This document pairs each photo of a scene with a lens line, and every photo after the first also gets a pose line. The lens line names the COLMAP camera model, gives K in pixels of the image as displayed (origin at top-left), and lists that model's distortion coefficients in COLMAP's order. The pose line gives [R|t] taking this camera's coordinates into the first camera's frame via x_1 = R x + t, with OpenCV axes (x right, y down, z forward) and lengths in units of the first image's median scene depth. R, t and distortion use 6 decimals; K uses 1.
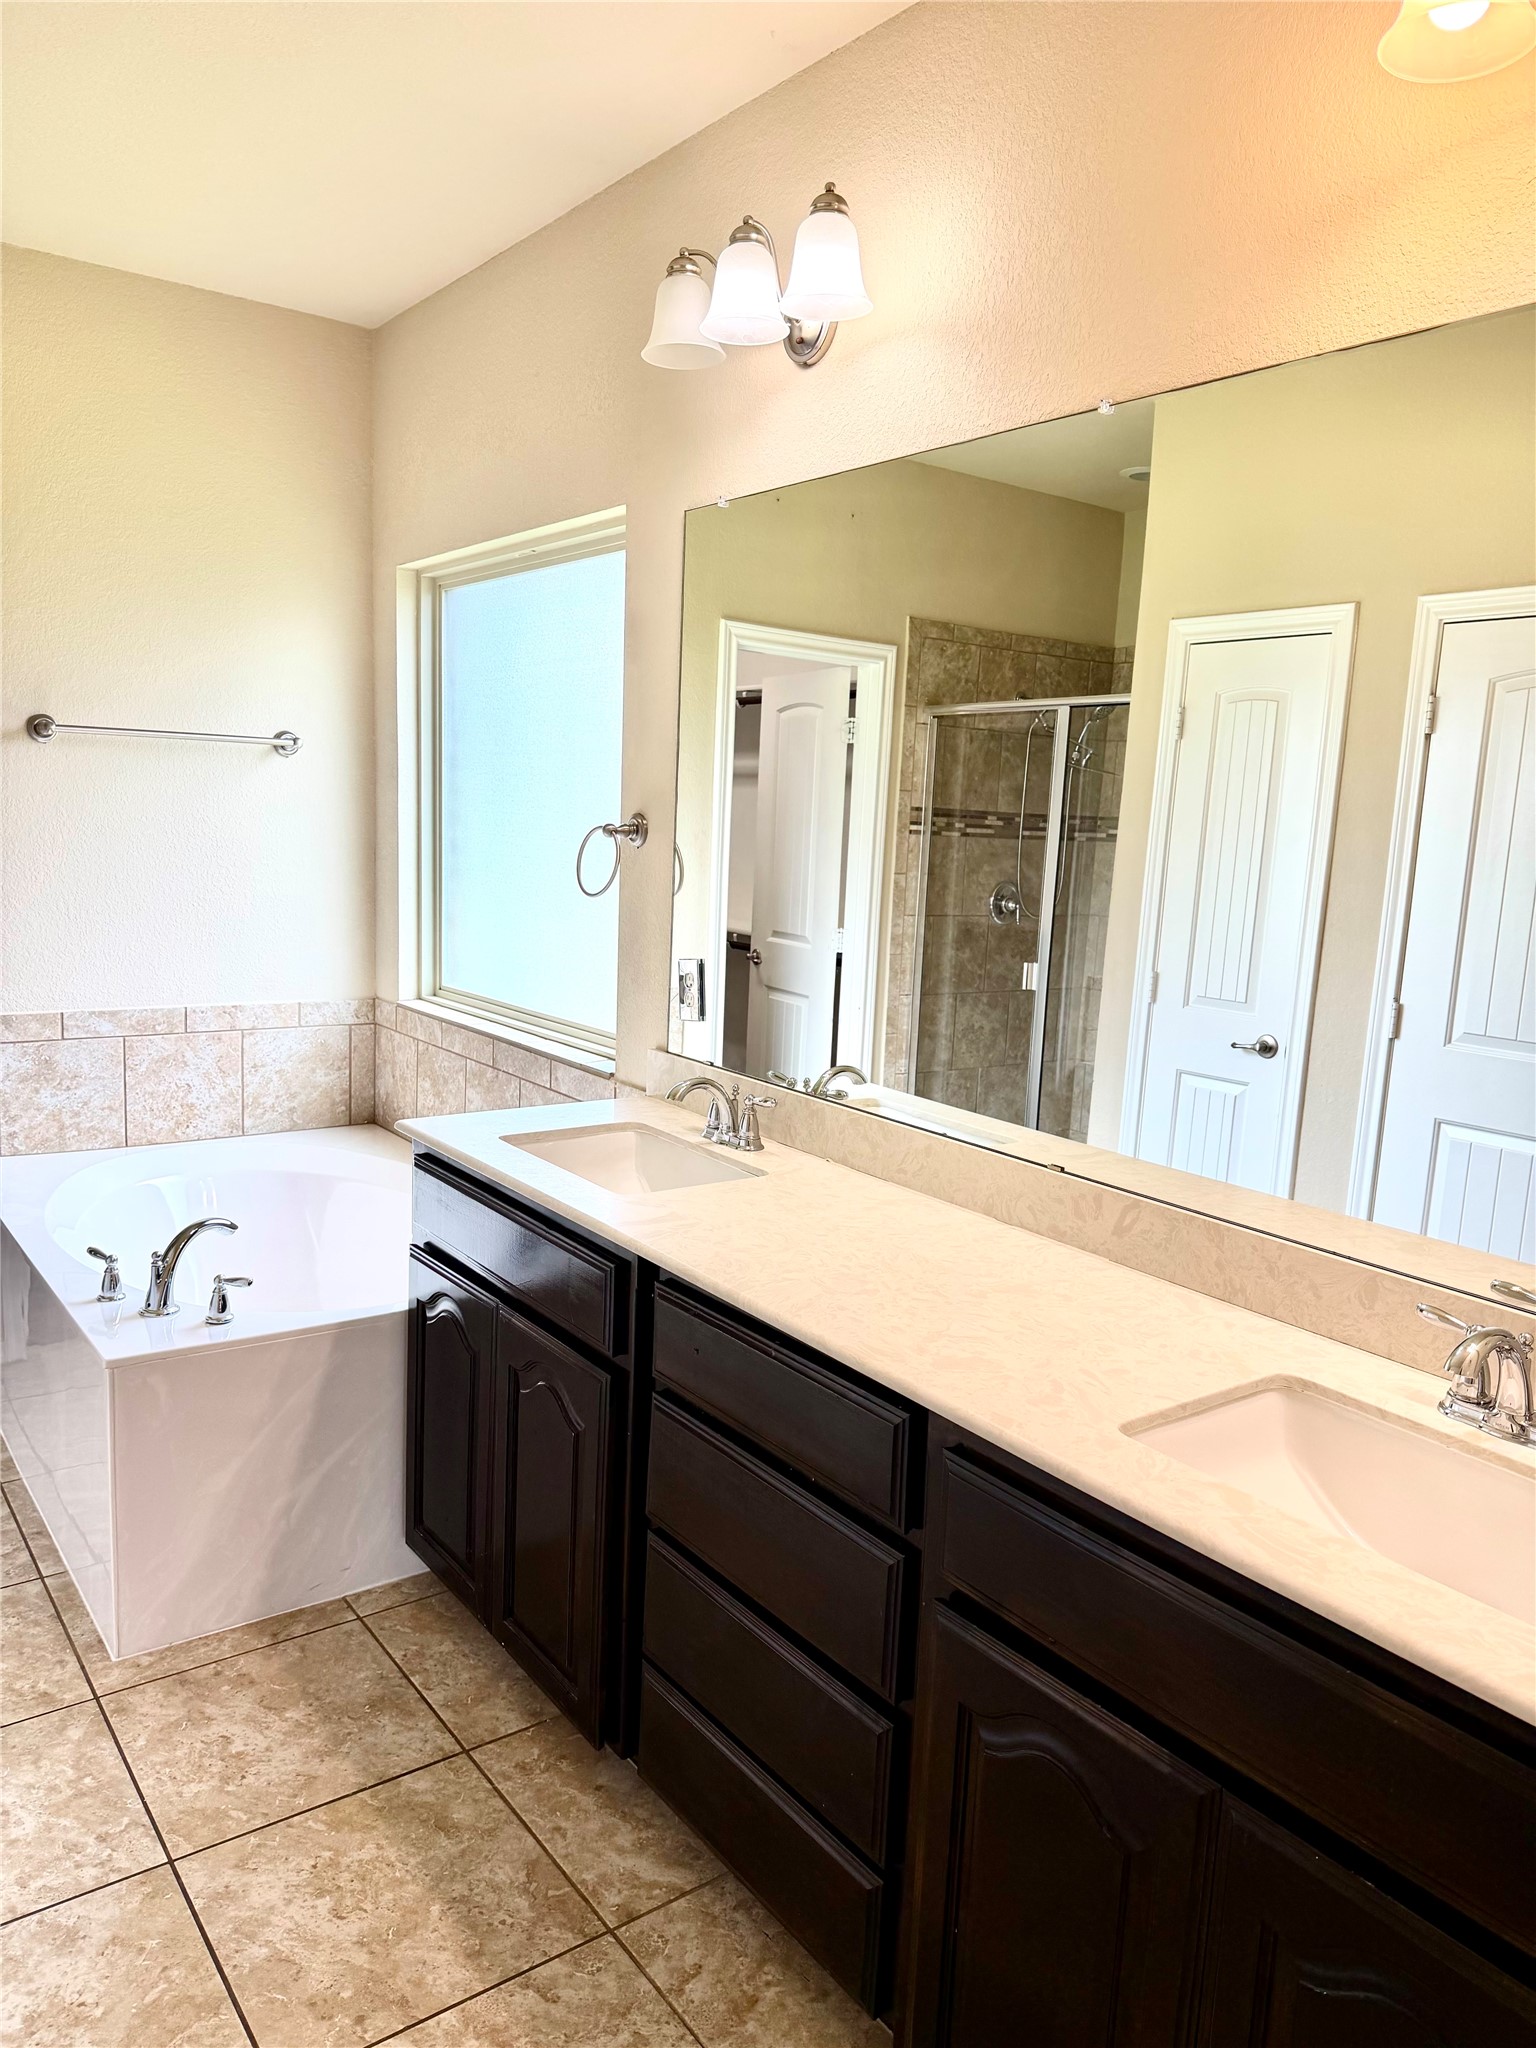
lens RADIAL K [[1431.9, 0, 764.9], [0, 1431.9, 1036.2], [0, 0, 1]] dist [-0.004556, -0.022579]
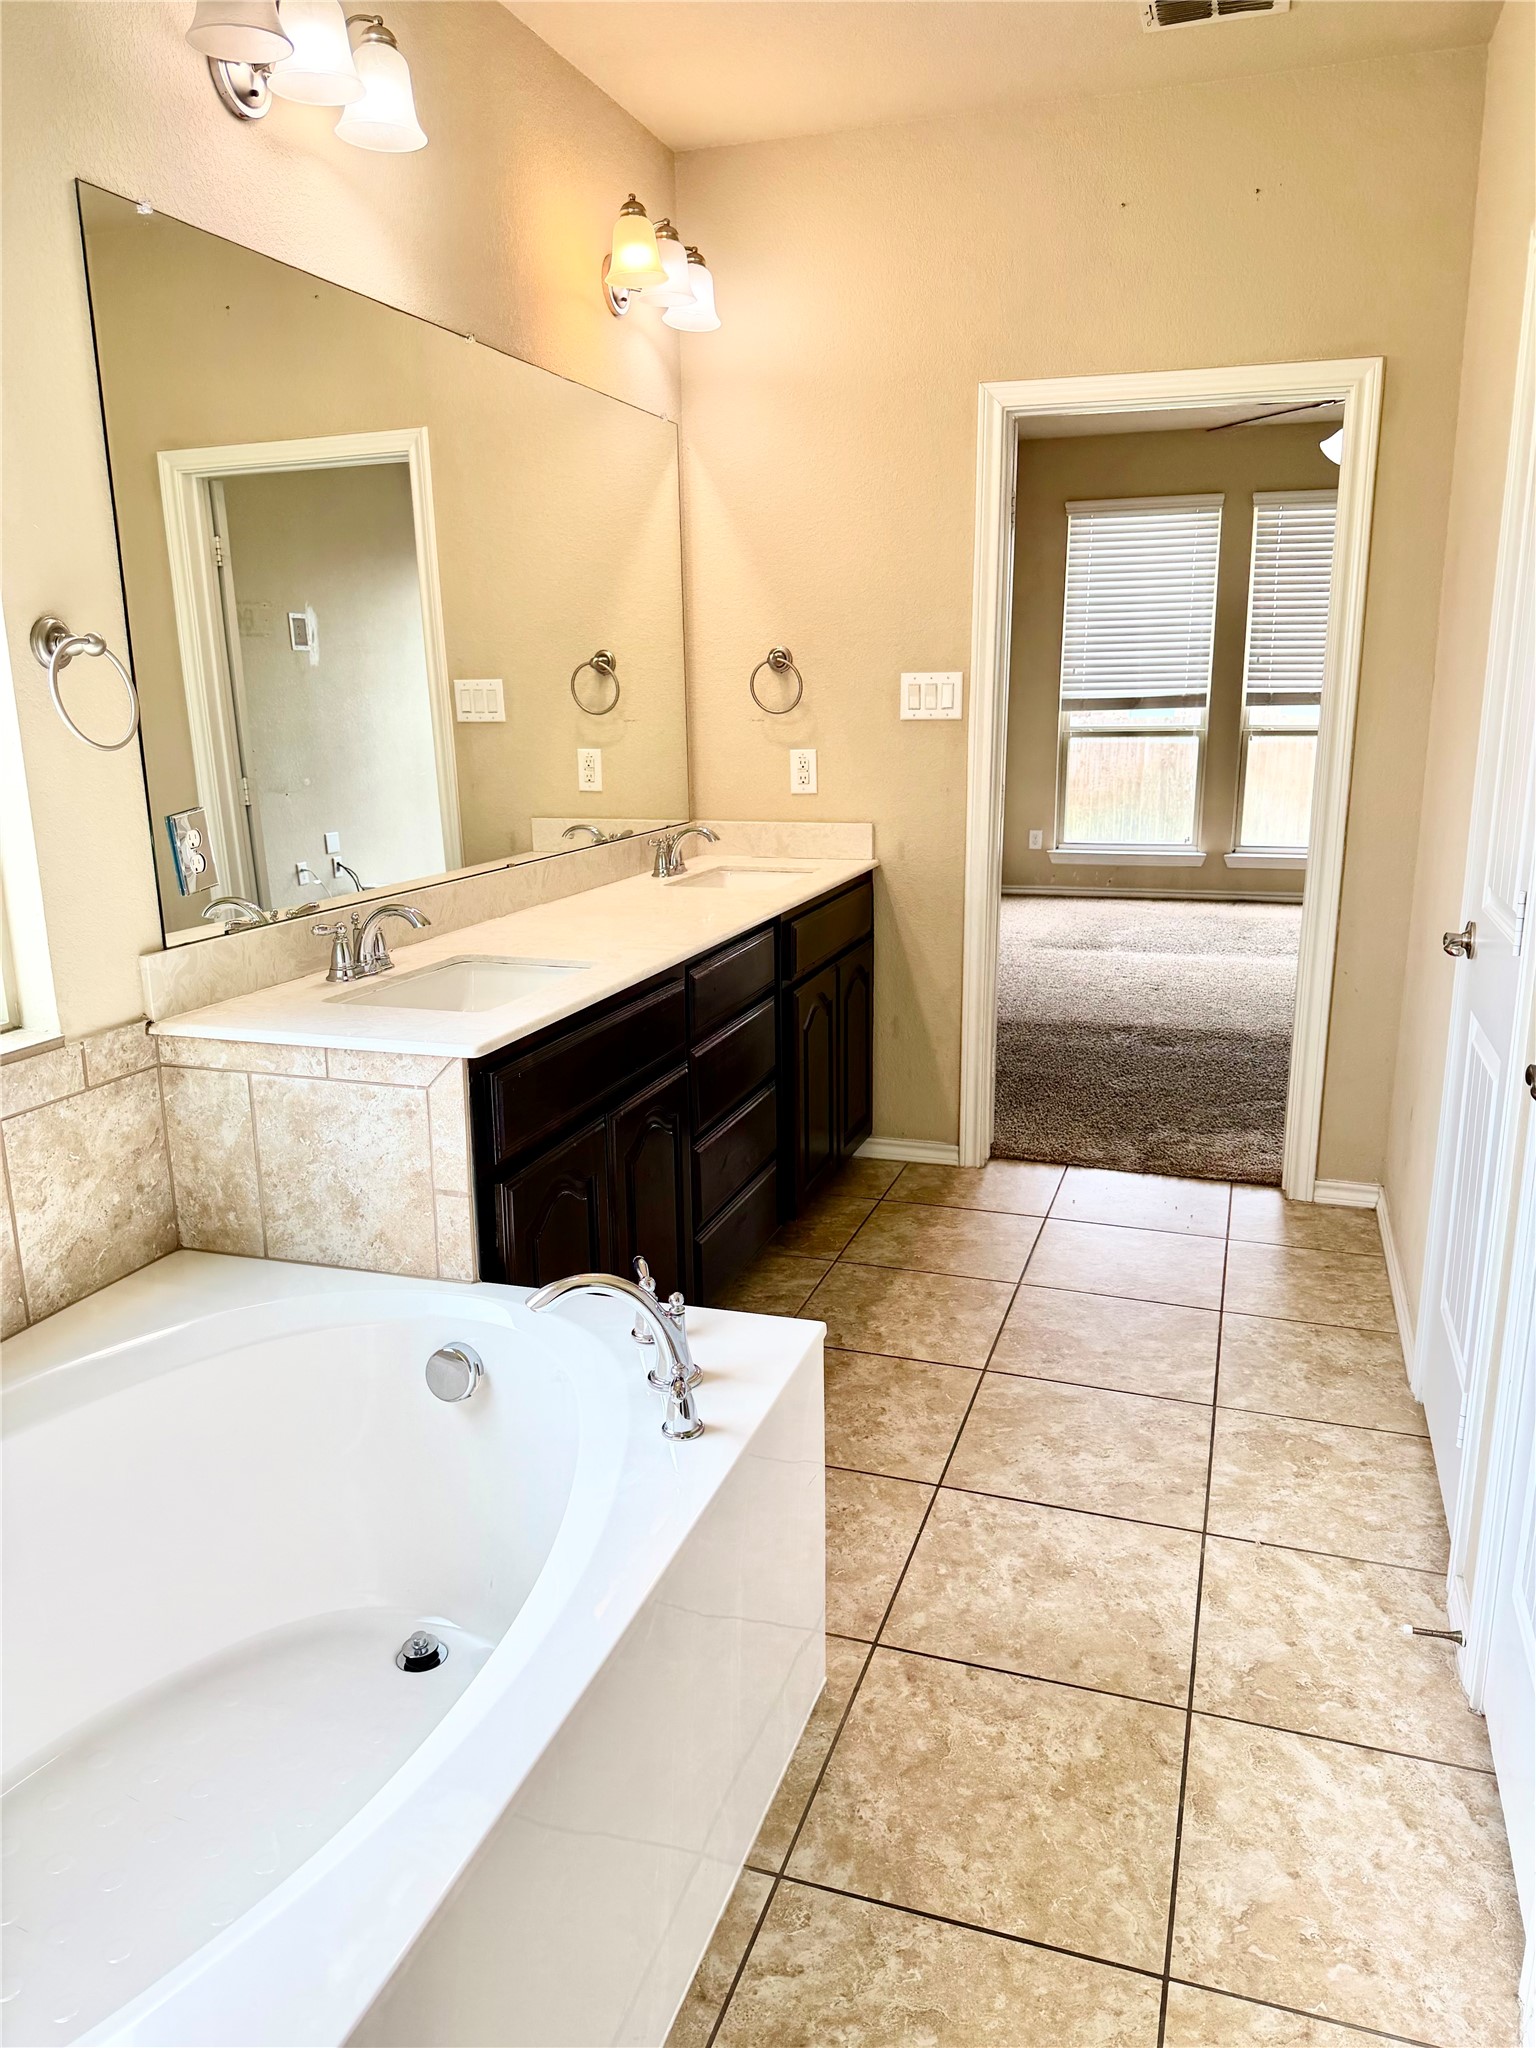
lens RADIAL K [[1431.9, 0, 764.4], [0, 1431.9, 1009.0], [0, 0, 1]] dist [-0.004556, -0.022579]
pose [[-0.567481, -0.219850, 0.793493, -1.225546], [0.109642, 0.934936, 0.337451, -0.258276], [-0.816054, 0.278497, -0.506453, 1.623651]]
